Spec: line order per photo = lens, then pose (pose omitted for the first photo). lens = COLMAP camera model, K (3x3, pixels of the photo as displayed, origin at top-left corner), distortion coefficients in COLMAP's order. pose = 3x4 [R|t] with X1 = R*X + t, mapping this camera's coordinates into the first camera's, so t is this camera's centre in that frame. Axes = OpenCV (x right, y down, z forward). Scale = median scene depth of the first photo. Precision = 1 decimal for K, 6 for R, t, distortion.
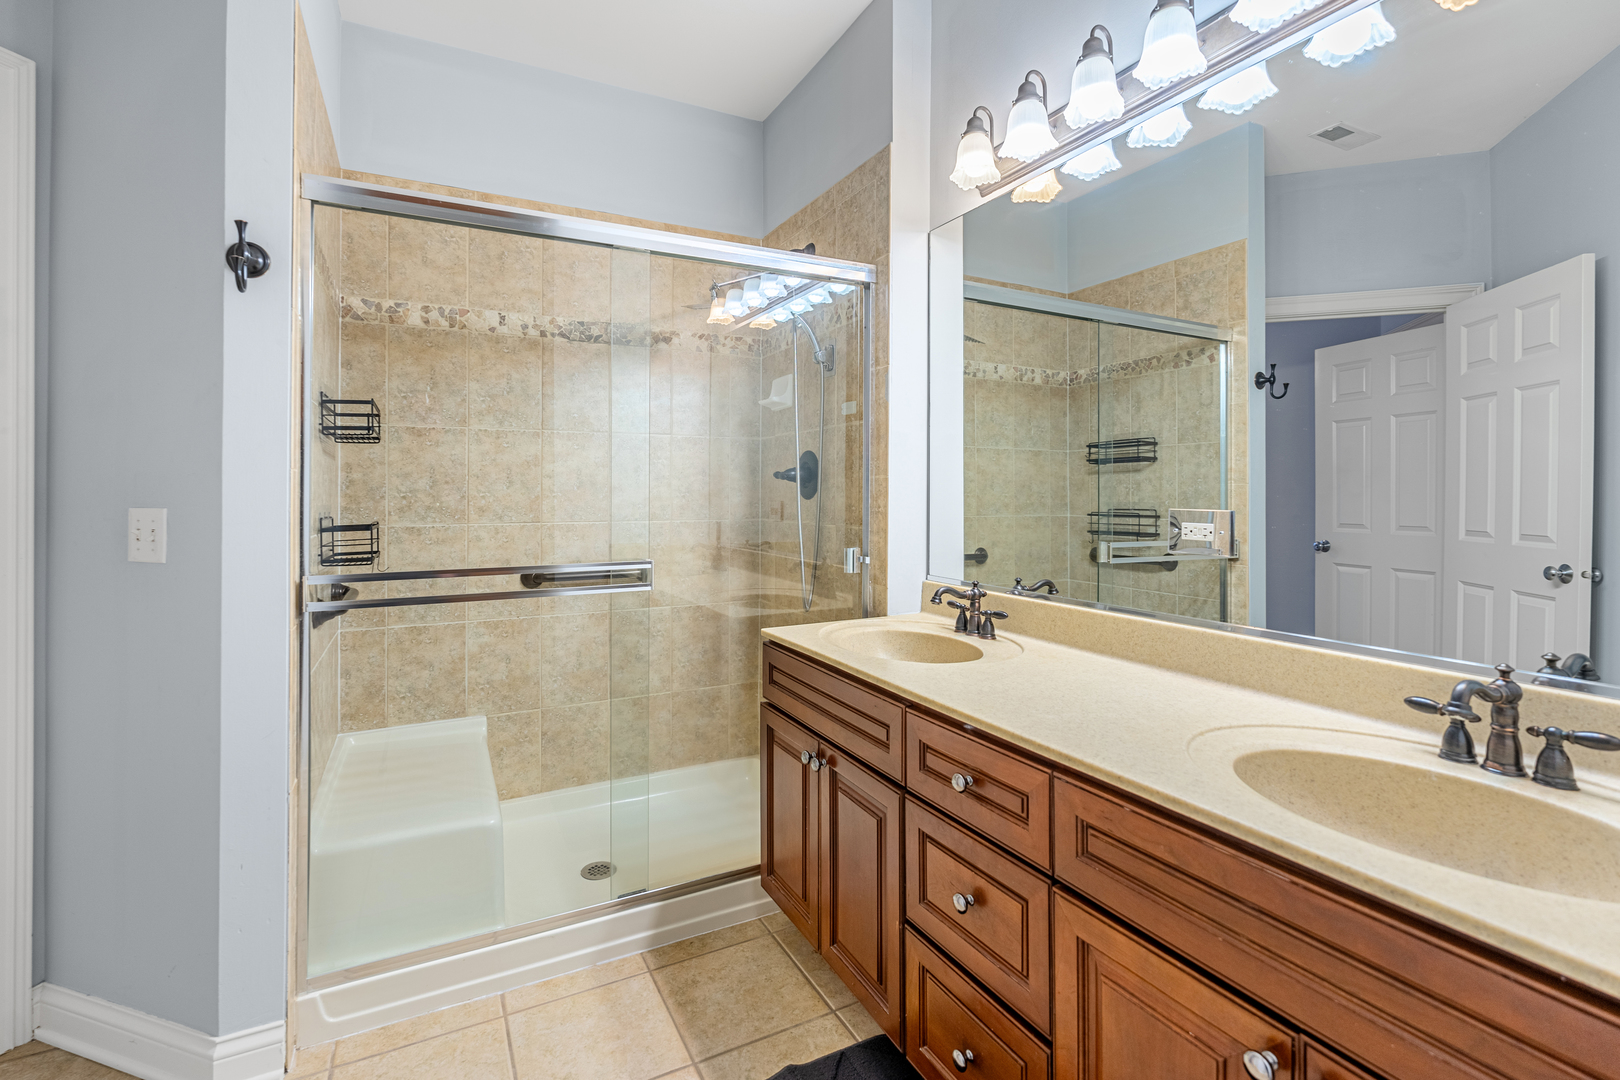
lens RADIAL K [[728.1, 0, 801.9], [0, 728.1, 499.0], [0, 0, 1]] dist [0.001023, 0.000190]
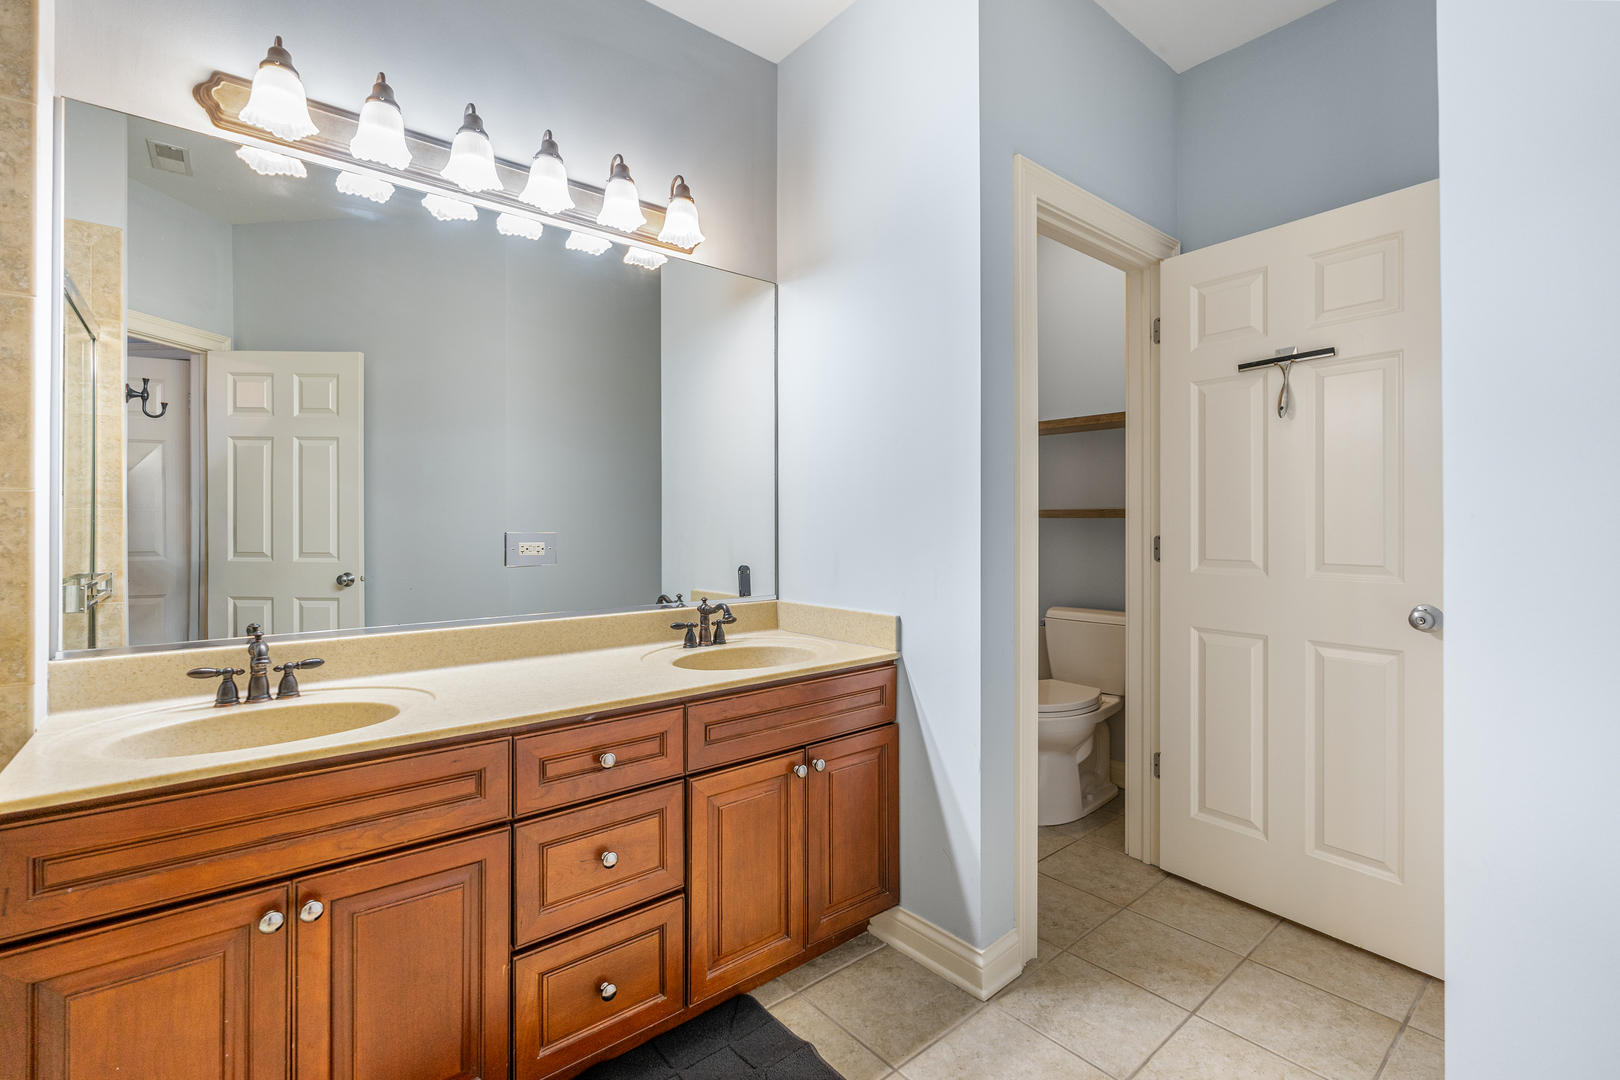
lens RADIAL K [[728.1, 0, 811.1], [0, 728.1, 525.1], [0, 0, 1]] dist [0.001023, 0.000190]
pose [[-0.212426, -0.004061, 0.977169, -0.881607], [0.007199, 0.999958, 0.005721, -0.002111], [-0.977151, 0.008250, -0.212387, 0.796834]]
